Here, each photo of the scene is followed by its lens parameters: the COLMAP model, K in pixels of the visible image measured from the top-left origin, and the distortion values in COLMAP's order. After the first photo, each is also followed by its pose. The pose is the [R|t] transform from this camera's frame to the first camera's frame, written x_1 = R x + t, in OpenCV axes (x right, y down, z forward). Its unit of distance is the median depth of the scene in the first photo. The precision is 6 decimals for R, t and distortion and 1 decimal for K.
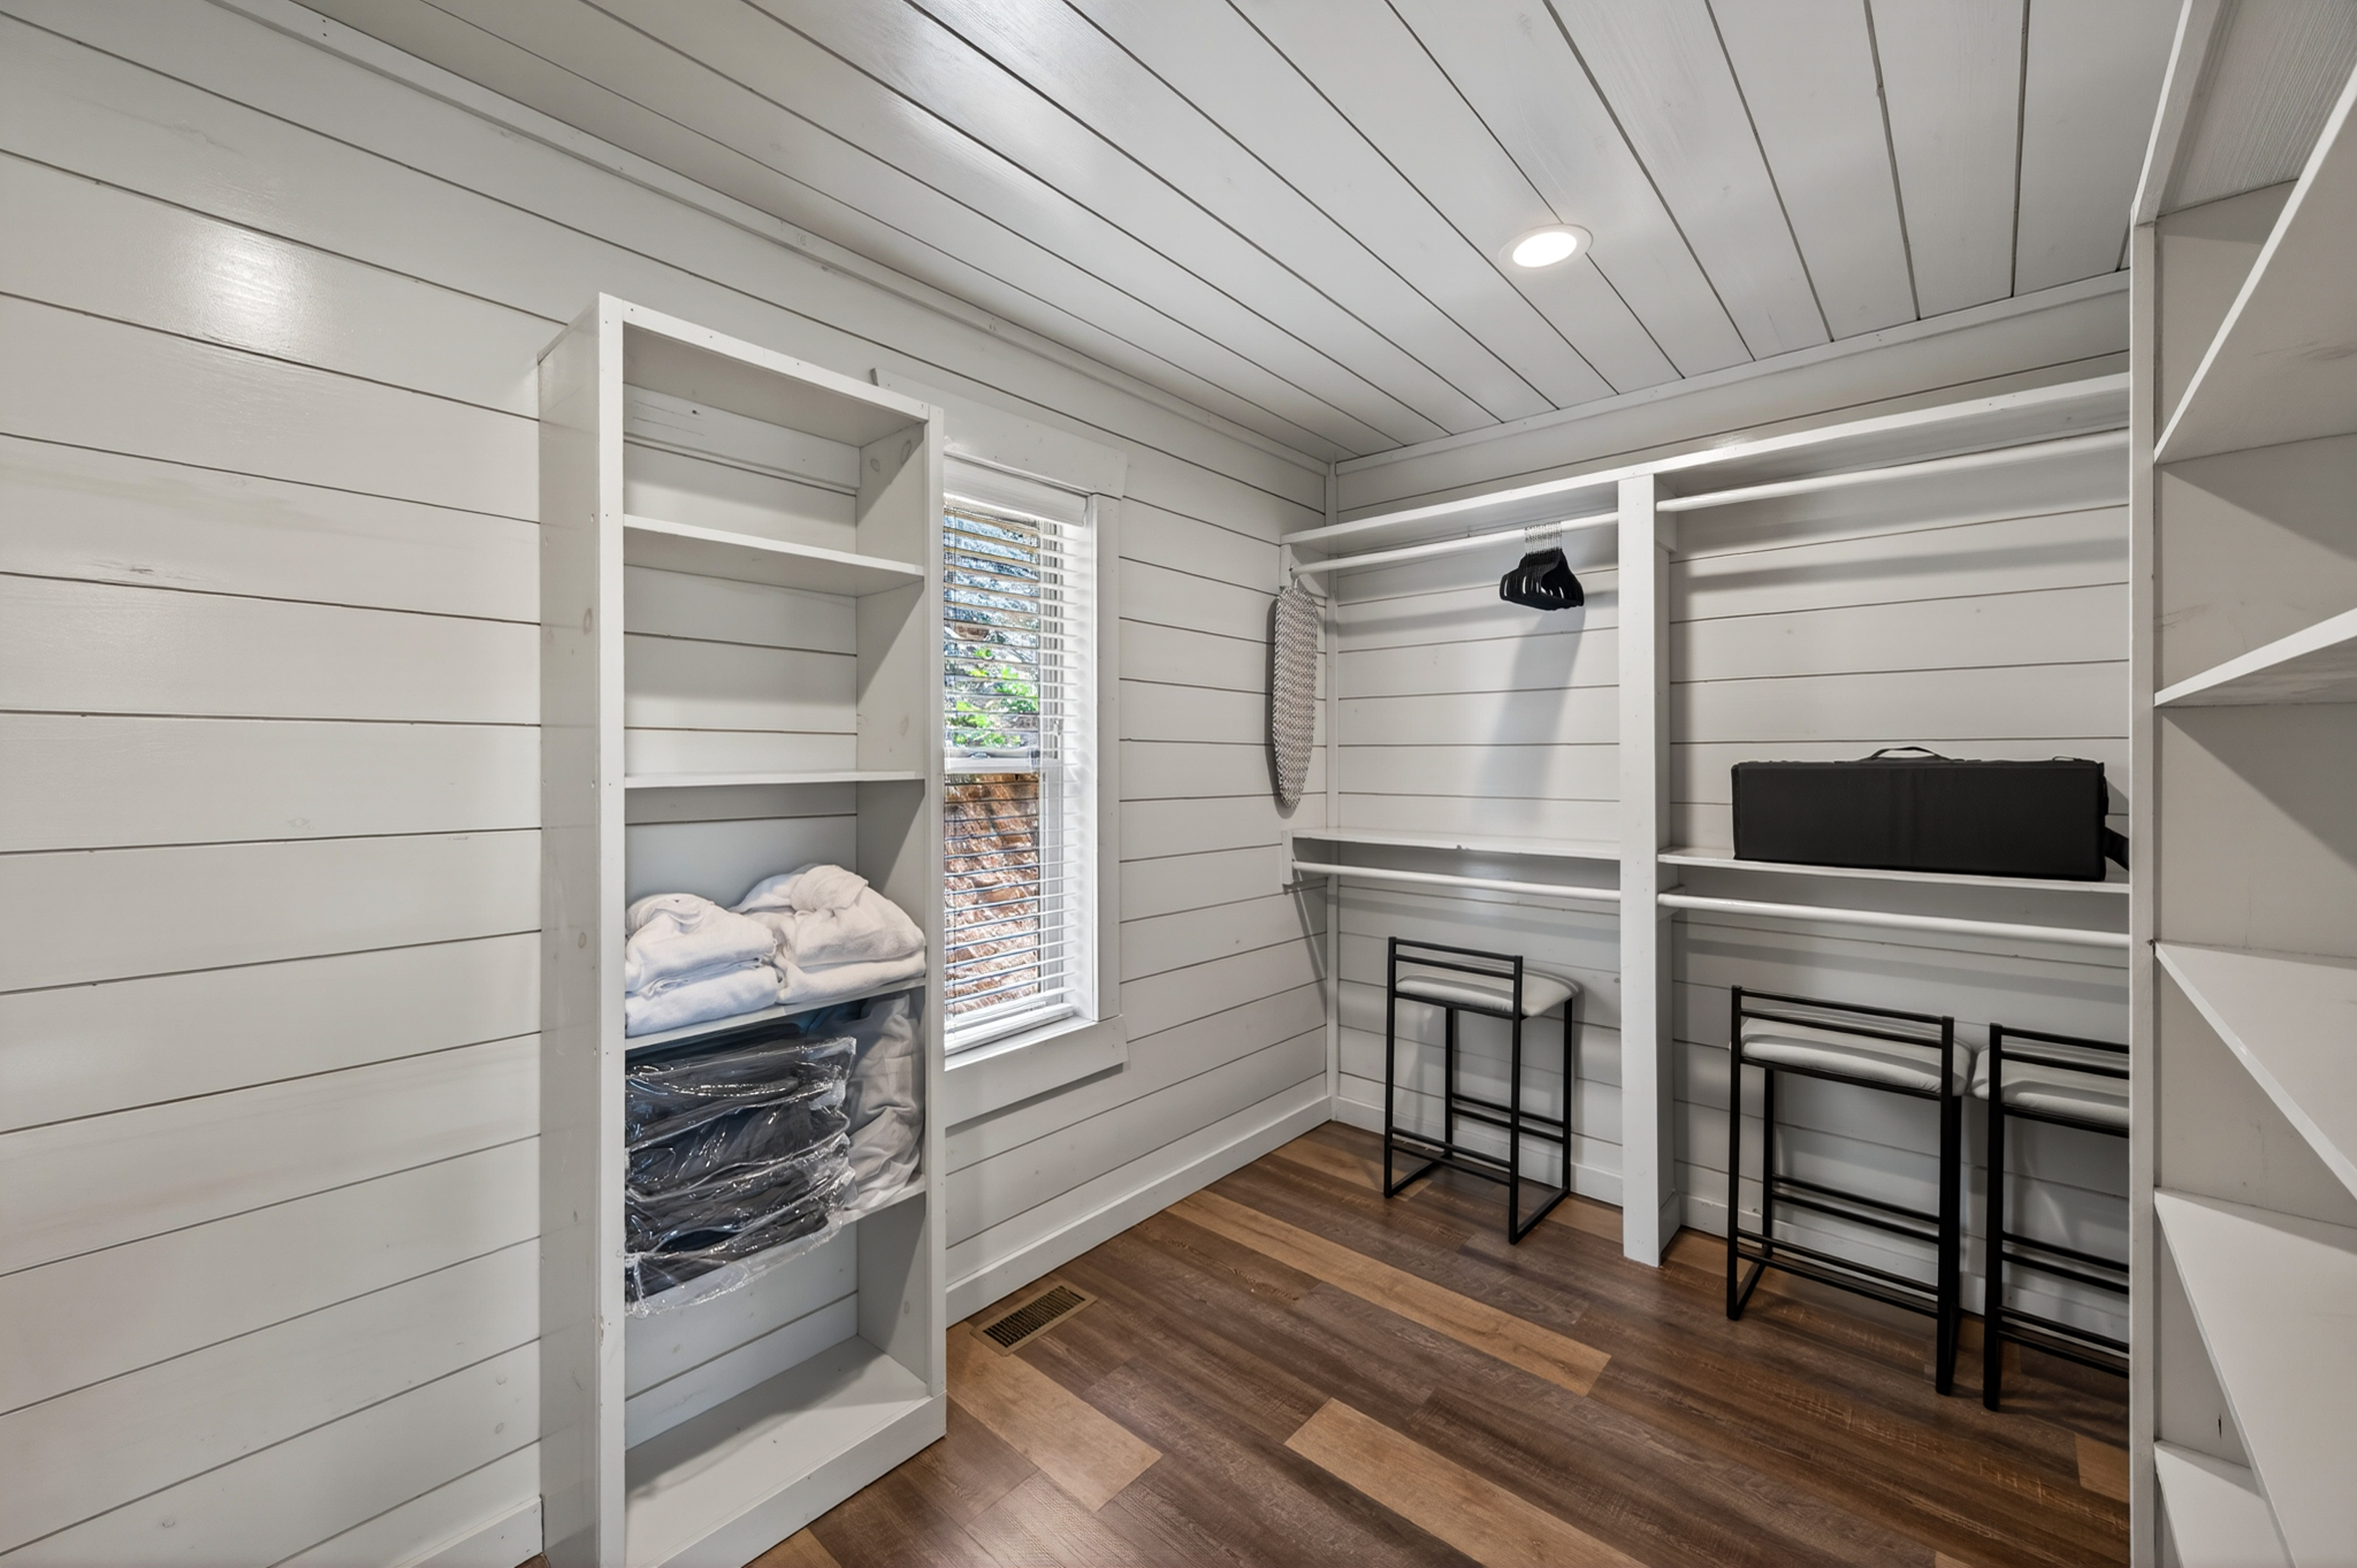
lens RADIAL K [[927.2, 0, 1169.5], [0, 927.2, 768.6], [0, 0, 1]] dist [-0.003700, 0.000191]
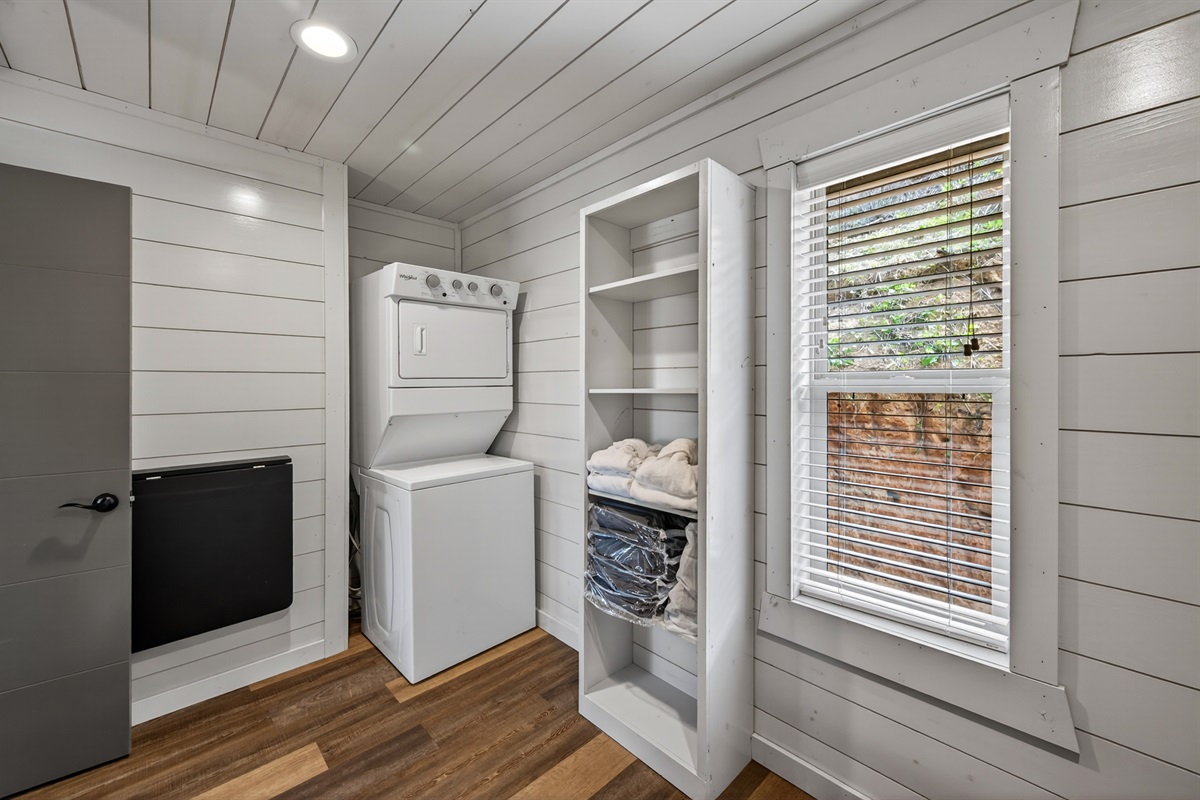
lens RADIAL K [[472.1, 0, 595.7], [0, 472.1, 389.7], [0, 0, 1]] dist [-0.003700, 0.000191]
pose [[-0.090062, 0.013178, -0.995849, 0.597428], [-0.009548, 0.999855, 0.014094, -0.005489], [0.995890, 0.010778, -0.089923, 0.925384]]
